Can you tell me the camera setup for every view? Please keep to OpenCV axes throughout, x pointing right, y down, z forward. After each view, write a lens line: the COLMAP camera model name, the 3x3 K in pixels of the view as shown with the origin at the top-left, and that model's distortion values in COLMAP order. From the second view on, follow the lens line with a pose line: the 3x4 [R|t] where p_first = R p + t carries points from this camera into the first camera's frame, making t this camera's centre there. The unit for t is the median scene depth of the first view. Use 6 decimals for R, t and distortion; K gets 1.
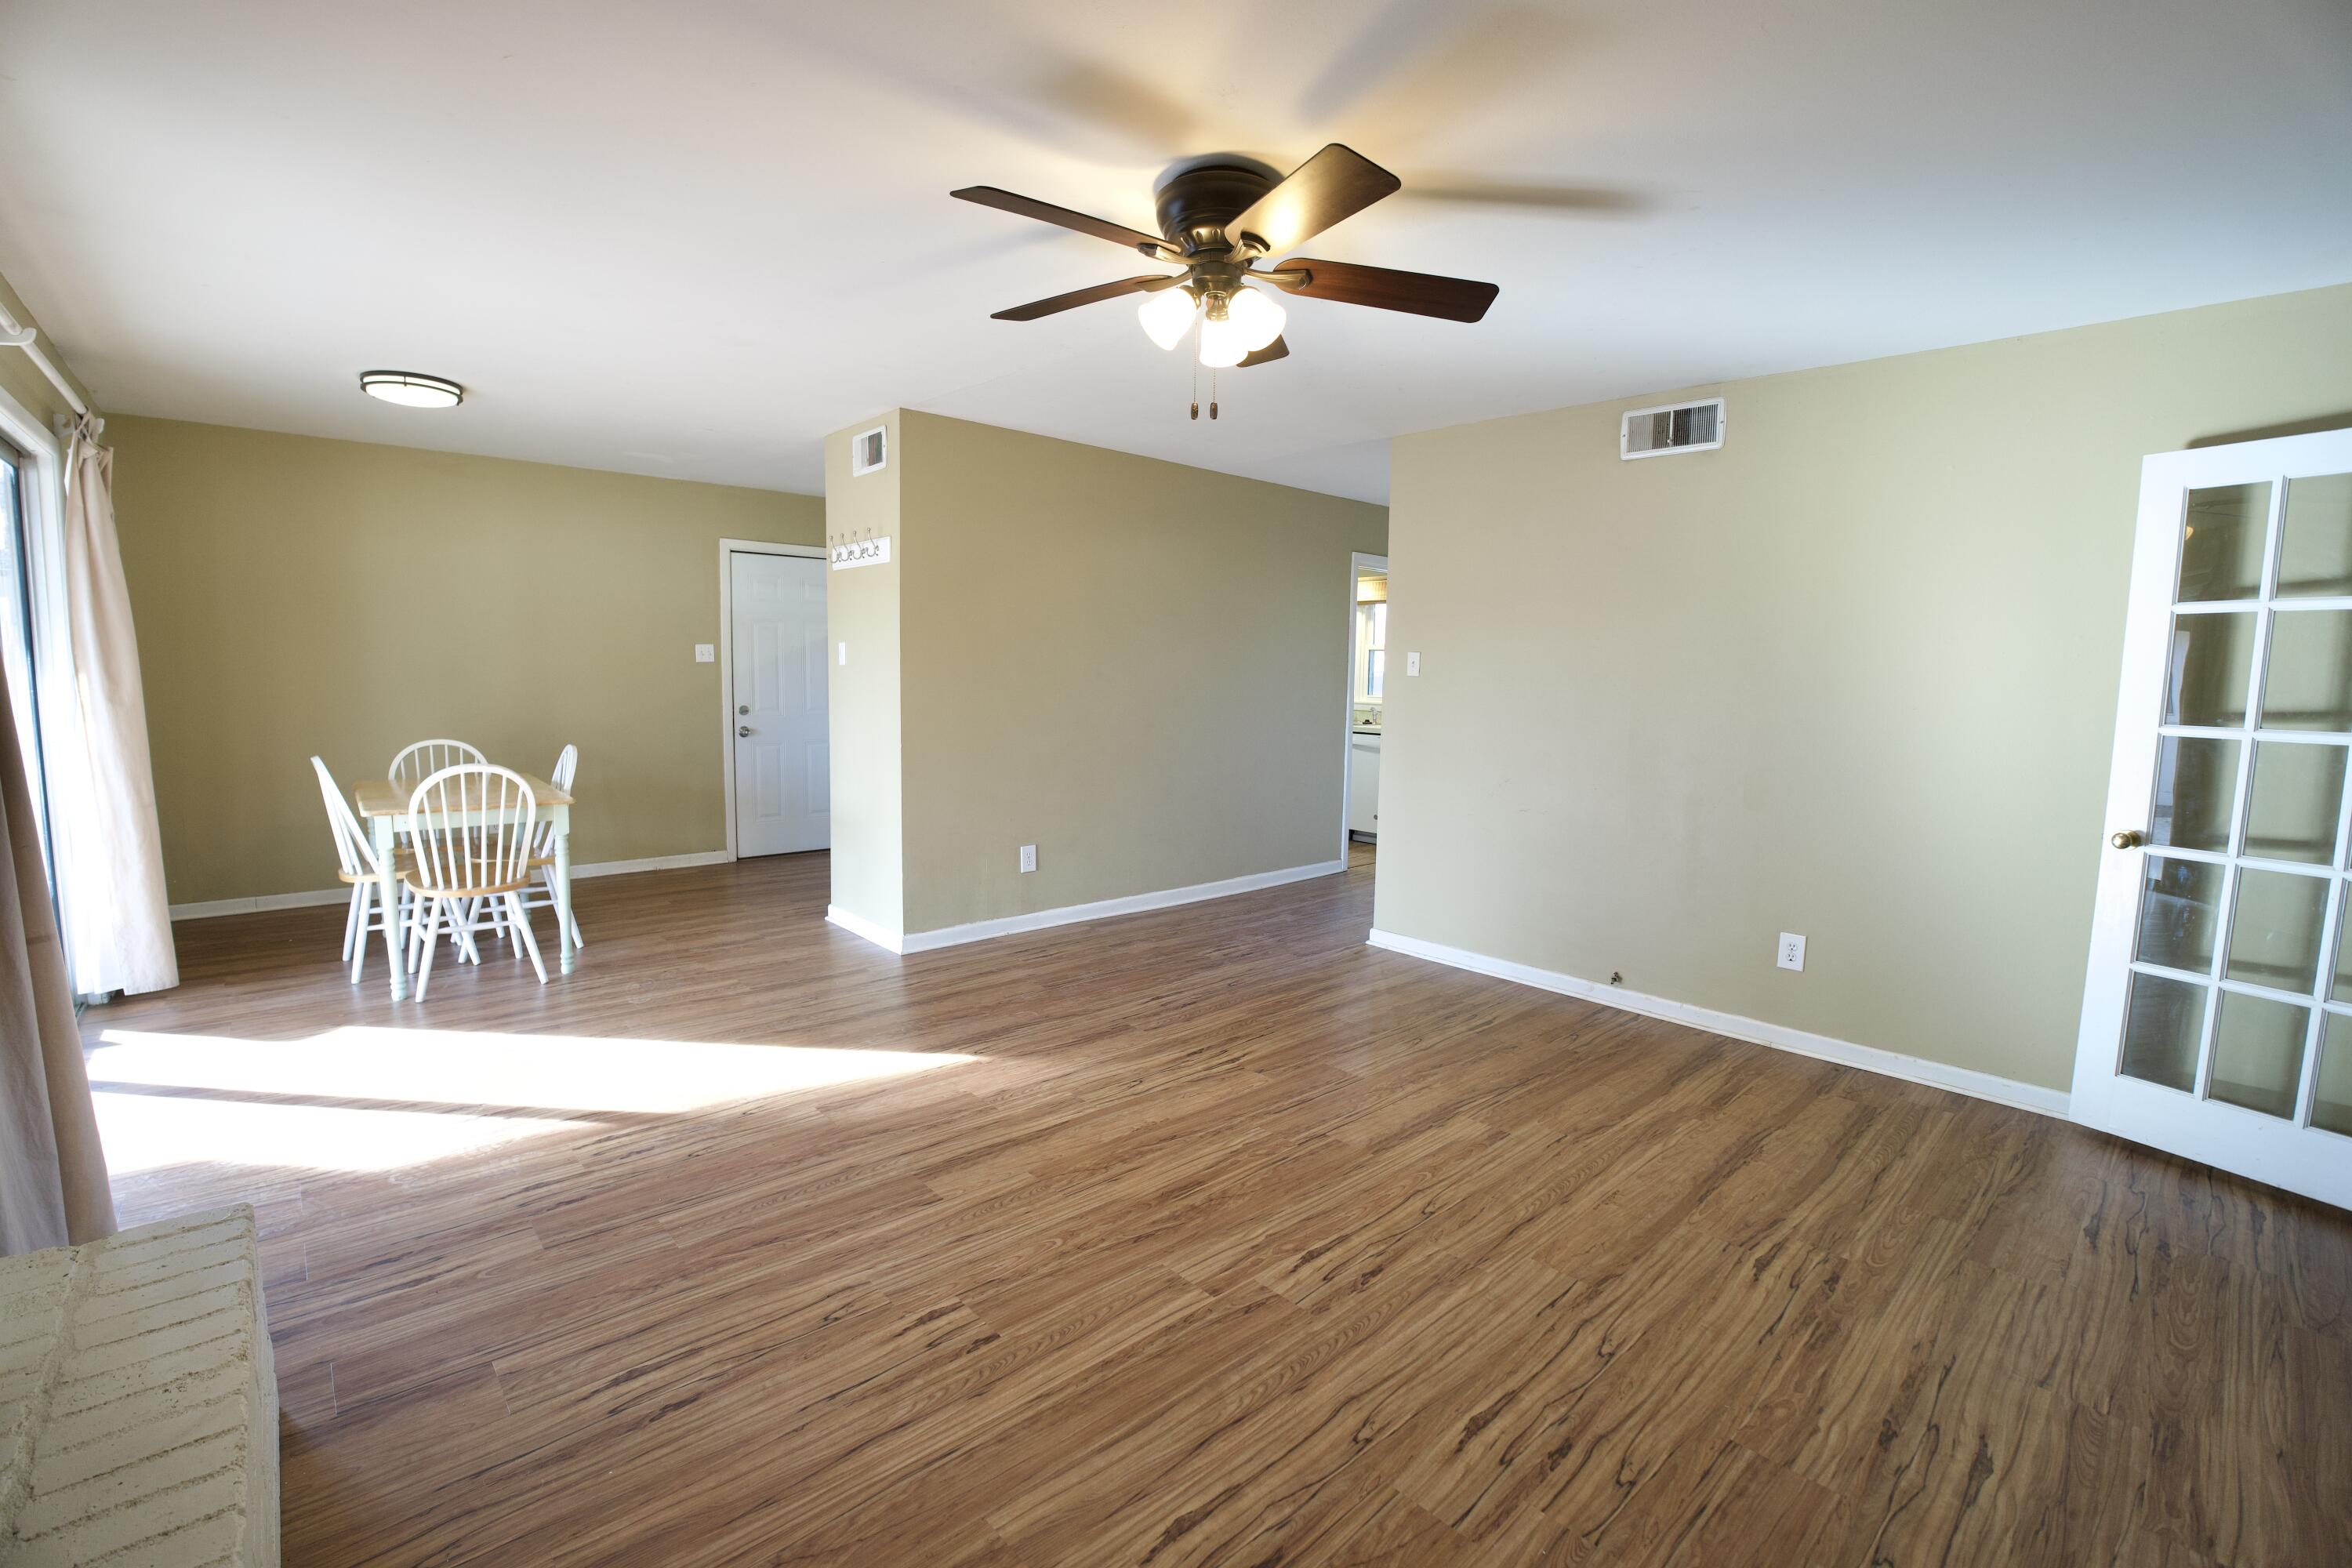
lens RADIAL K [[1021.7, 0, 1176.0], [0, 1021.7, 784.0], [0, 0, 1]] dist [-0.001939, -0.000257]
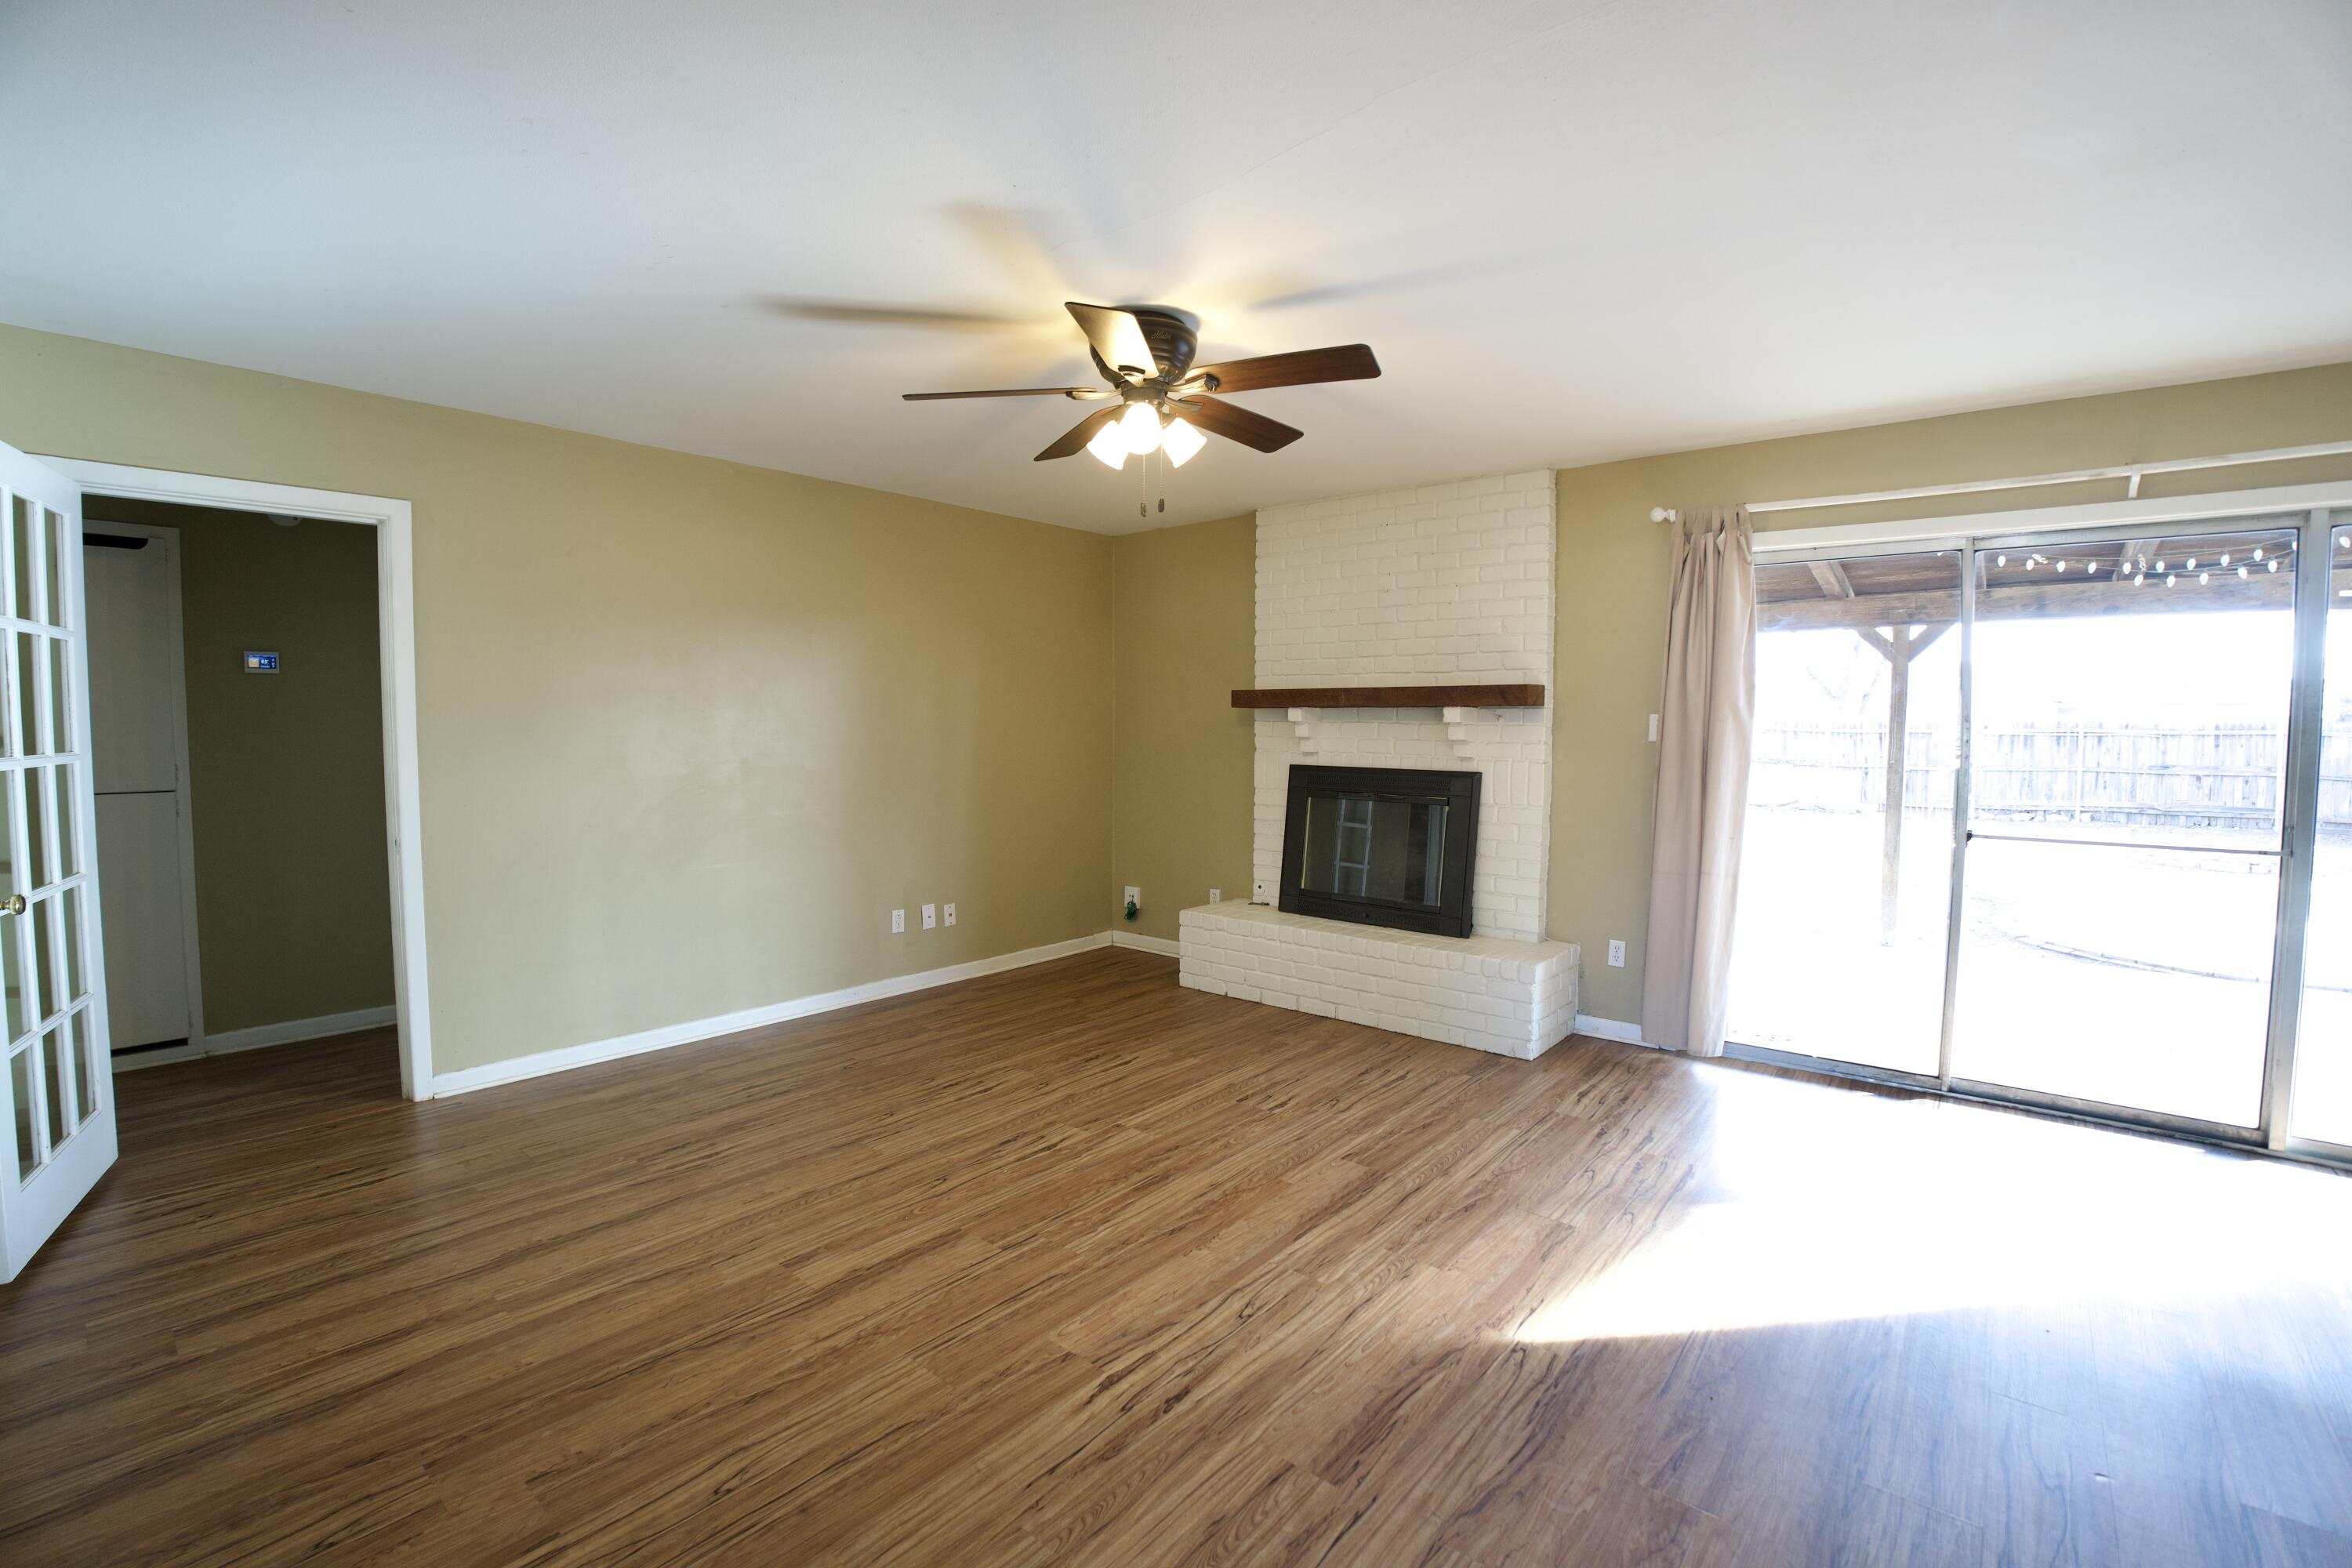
lens RADIAL K [[1021.7, 0, 1176.0], [0, 1021.7, 784.0], [0, 0, 1]] dist [-0.001939, -0.000257]
pose [[-0.990986, -0.020510, -0.132389, 0.138663], [-0.042644, 0.985102, 0.166597, -0.230389], [0.127000, 0.170741, -0.977097, 2.040637]]
